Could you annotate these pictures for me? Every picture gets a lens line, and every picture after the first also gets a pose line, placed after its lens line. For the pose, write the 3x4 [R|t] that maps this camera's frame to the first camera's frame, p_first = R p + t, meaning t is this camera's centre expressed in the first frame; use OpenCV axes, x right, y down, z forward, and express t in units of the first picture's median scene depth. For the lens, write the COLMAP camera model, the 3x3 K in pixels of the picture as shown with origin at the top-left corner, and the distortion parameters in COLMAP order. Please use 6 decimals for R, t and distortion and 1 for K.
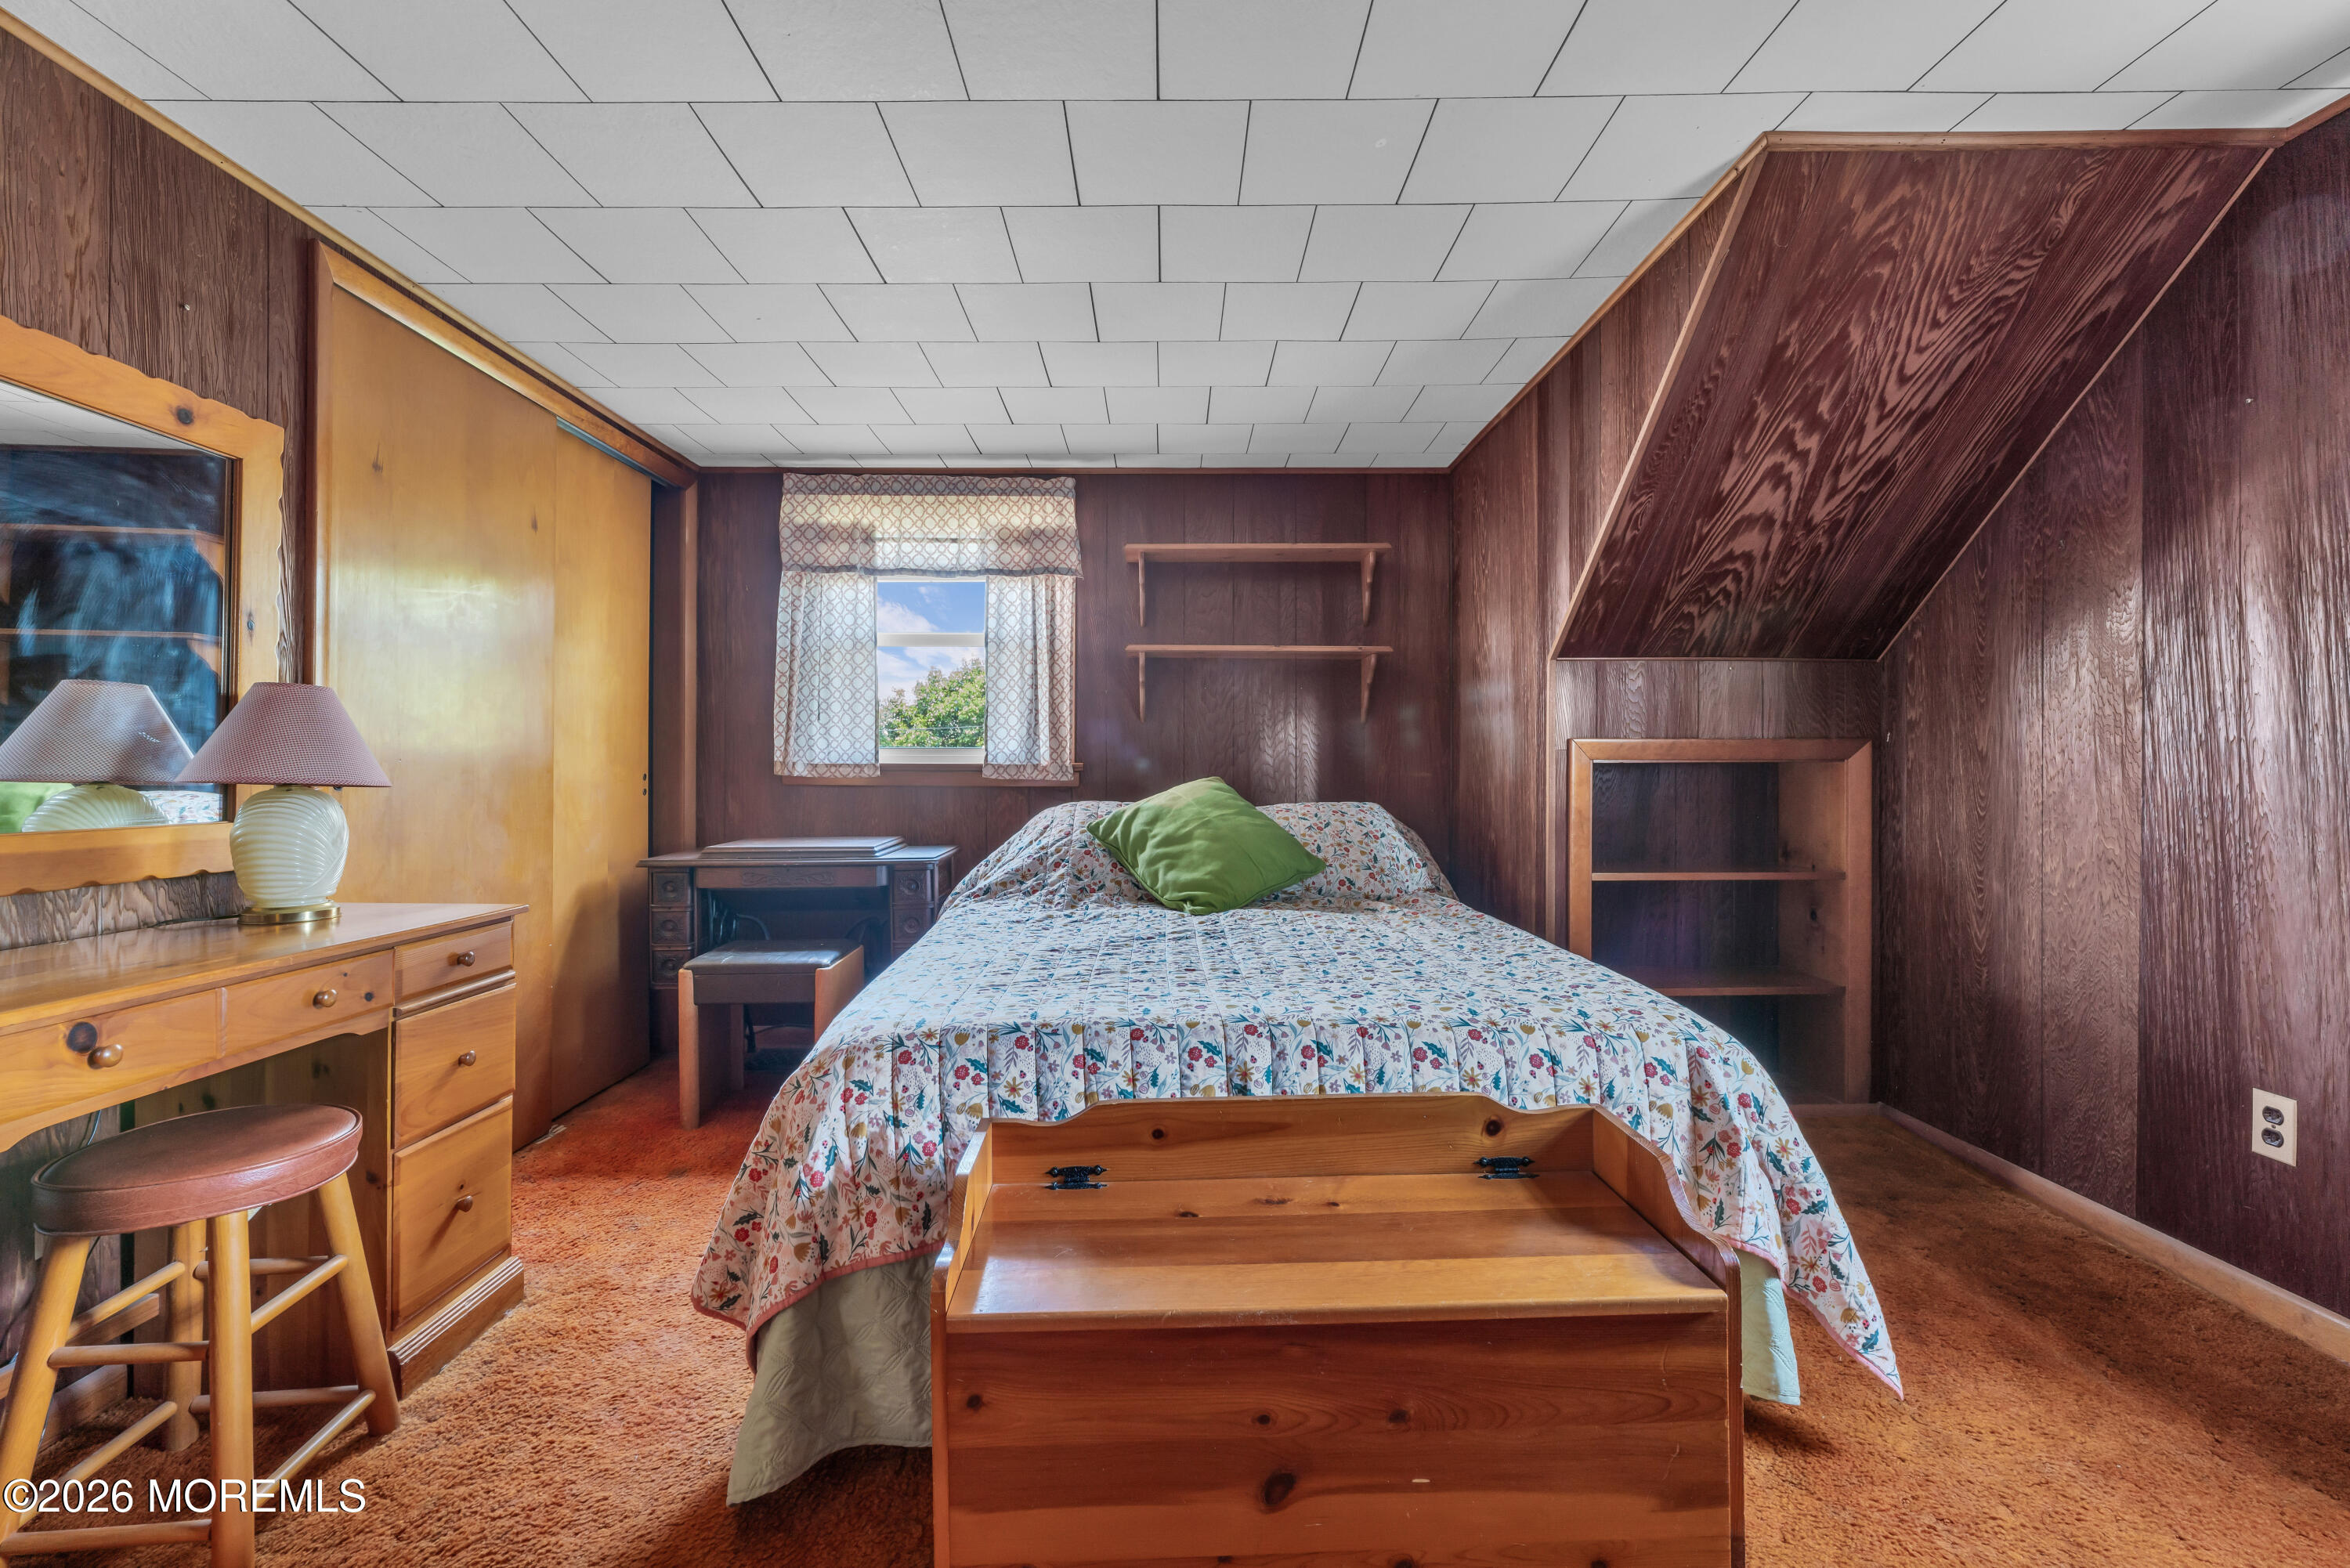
lens RADIAL K [[1001.7, 0, 1175.3], [0, 1001.7, 752.5], [0, 0, 1]] dist [-0.002508, 0.000205]
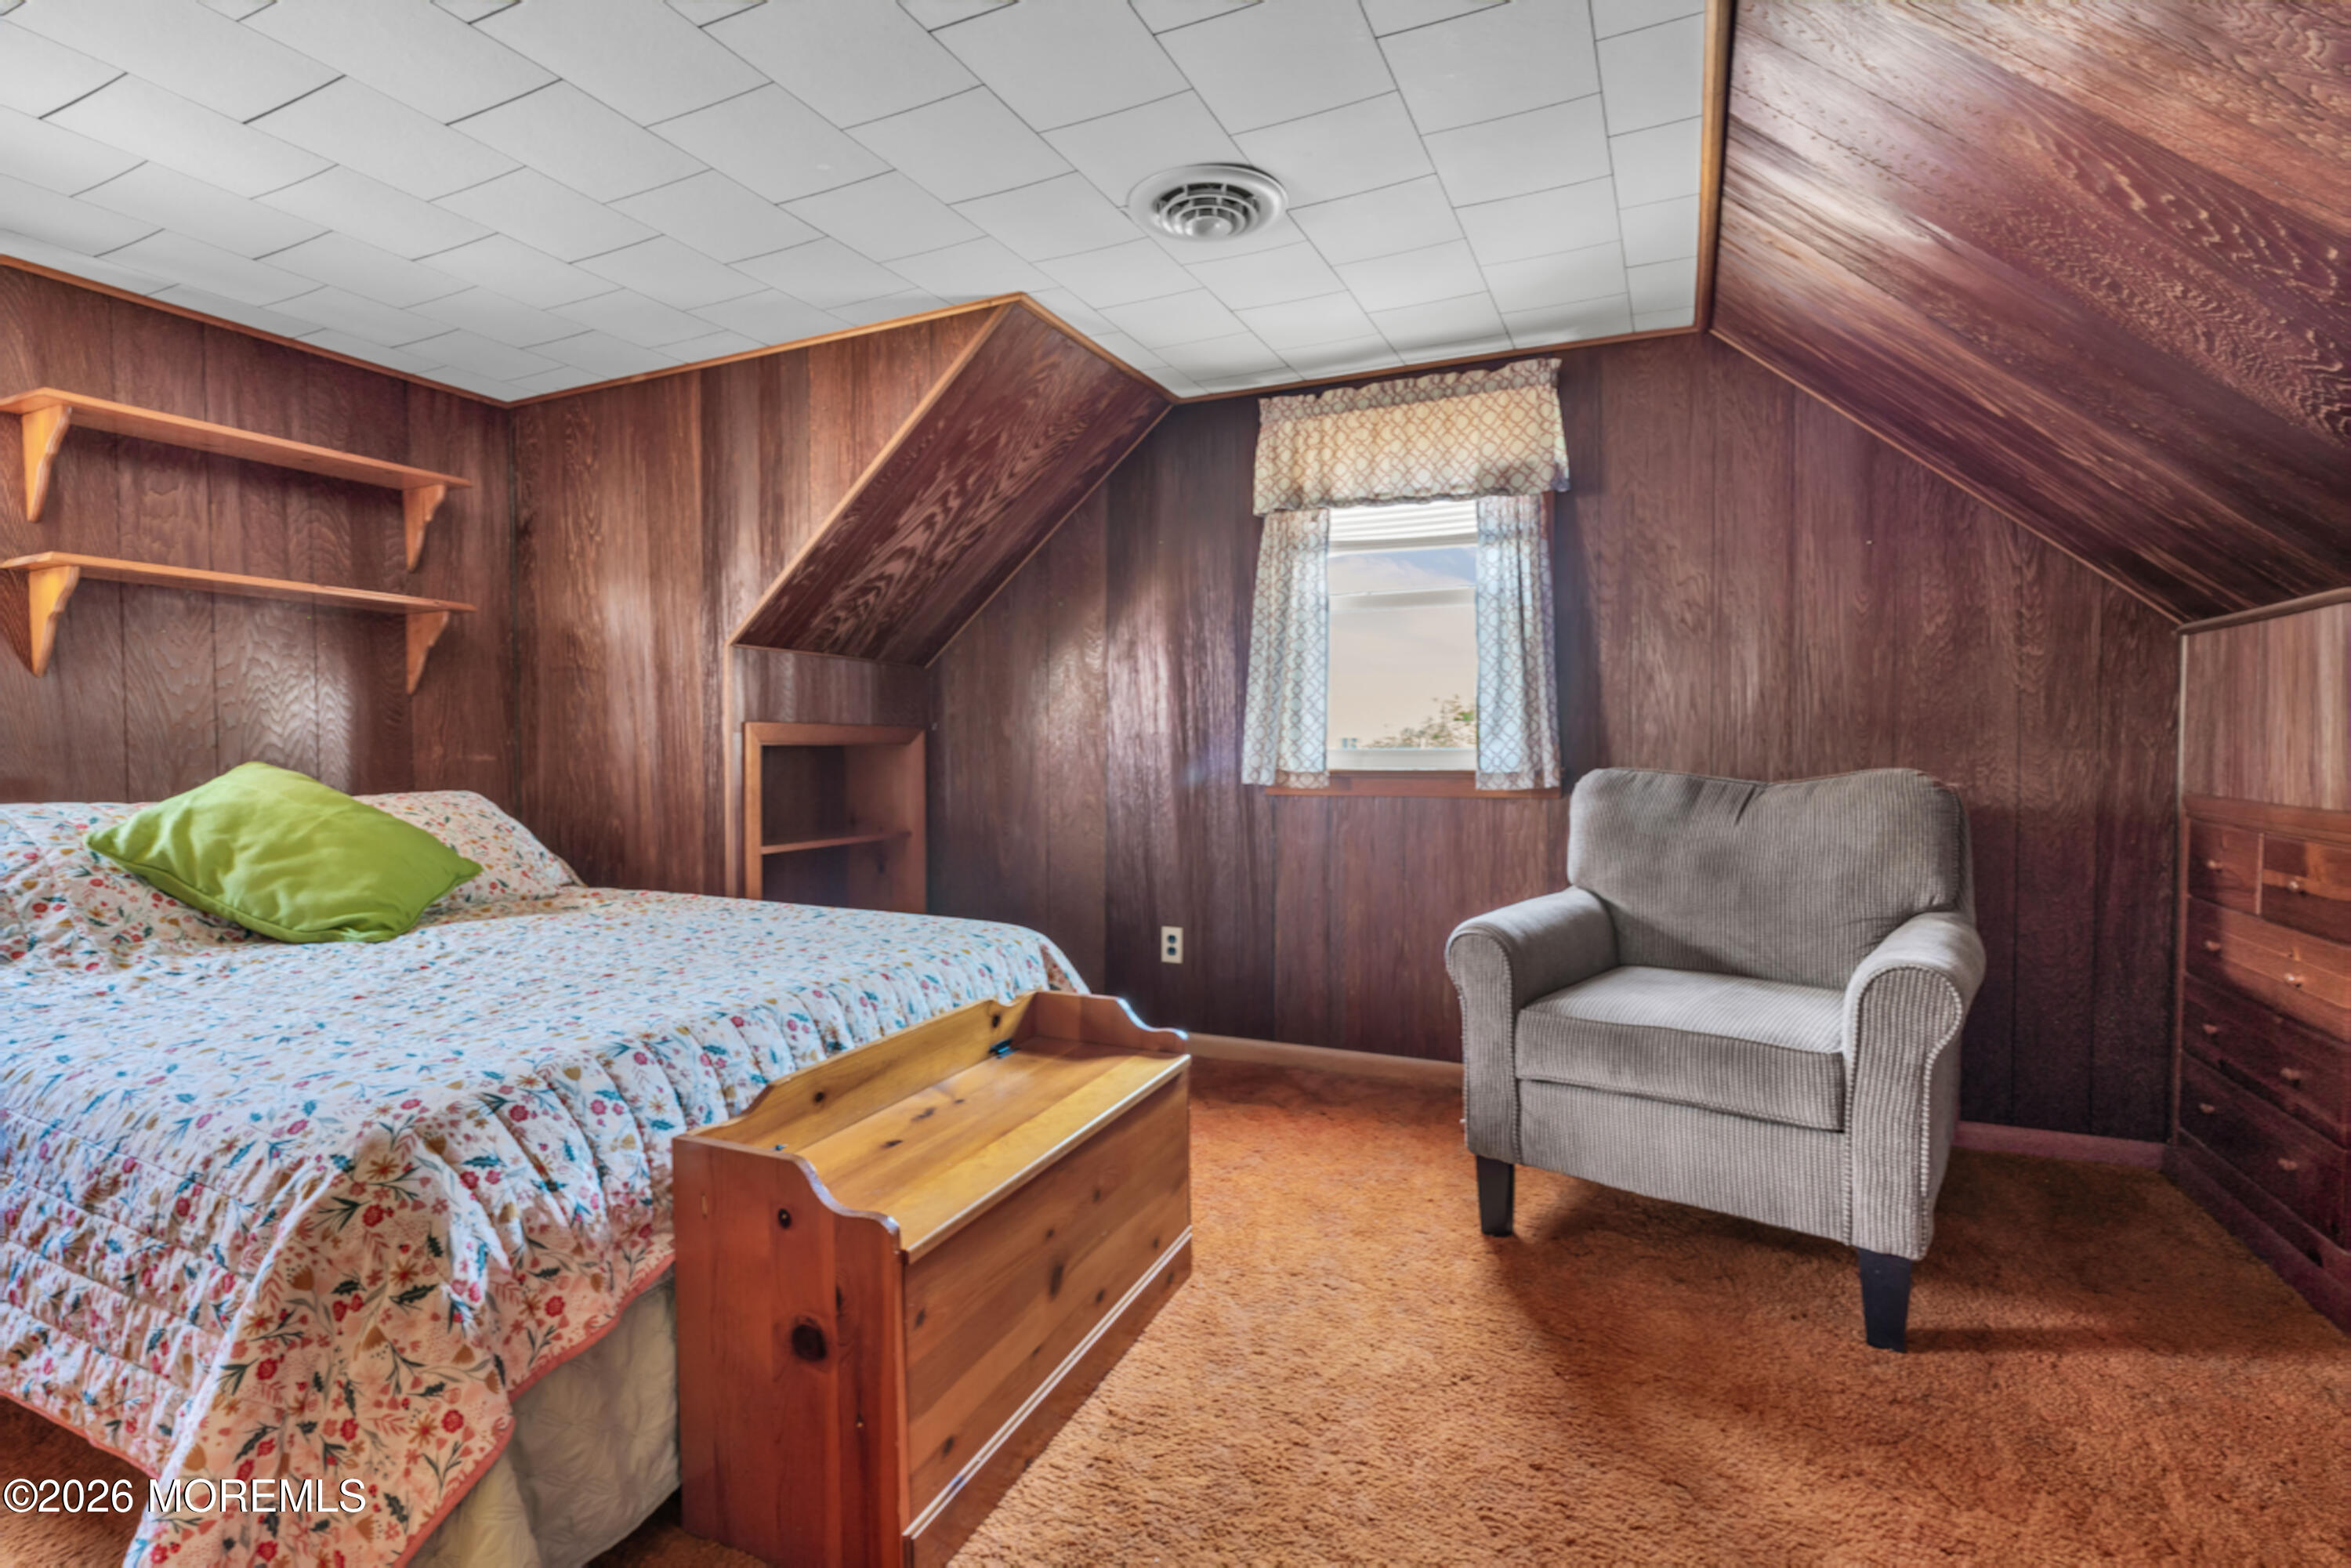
lens RADIAL K [[1103.2, 0, 1176.4], [0, 1103.2, 767.2], [0, 0, 1]] dist [-0.001465, -0.000287]
pose [[0.419190, -0.013245, 0.907802, -0.682582], [-0.012305, 0.999719, 0.020268, 0.006802], [-0.907815, -0.019667, 0.418909, 0.140974]]
